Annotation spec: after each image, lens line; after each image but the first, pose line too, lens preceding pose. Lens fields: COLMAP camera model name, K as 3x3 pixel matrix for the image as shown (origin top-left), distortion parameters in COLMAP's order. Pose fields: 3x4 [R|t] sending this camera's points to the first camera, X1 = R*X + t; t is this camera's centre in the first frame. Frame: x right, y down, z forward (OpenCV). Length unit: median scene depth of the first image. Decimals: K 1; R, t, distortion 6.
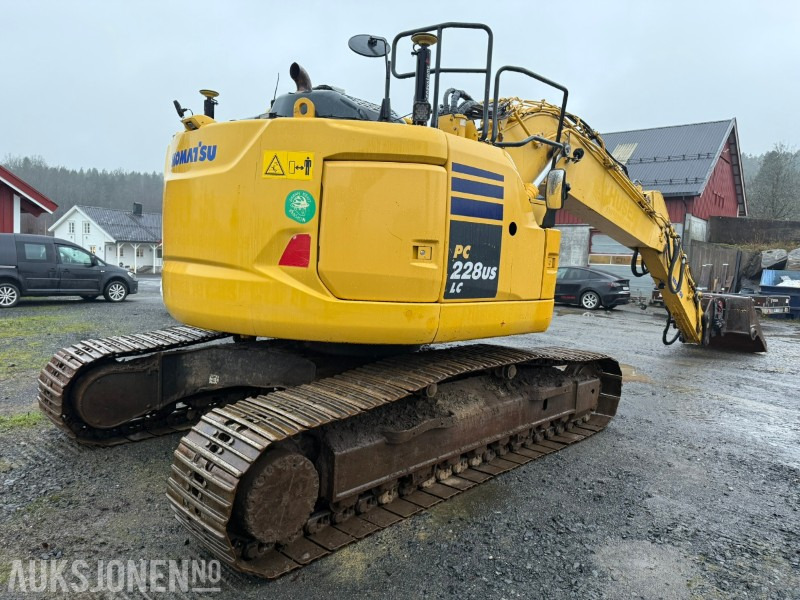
lens RADIAL K [[571.4, 0, 397.0], [0, 571.4, 299.5], [0, 0, 1]] dist [0.044699, -0.004251]
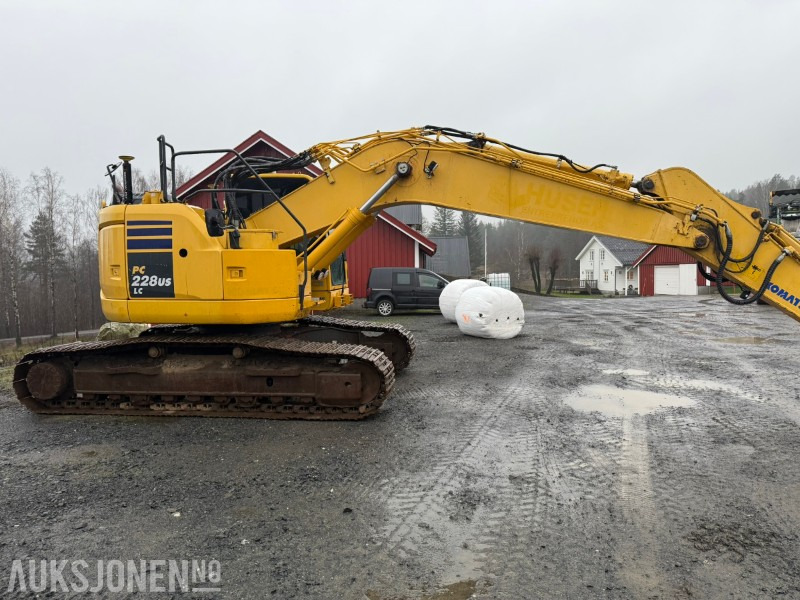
lens RADIAL K [[571.4, 0, 396.1], [0, 571.4, 301.4], [0, 0, 1]] dist [0.044699, -0.004251]
pose [[0.554271, -0.004993, -0.832321, 1.934697], [-0.026617, 0.999364, -0.023720, 0.030697], [0.831911, 0.035301, 0.553785, 0.664491]]
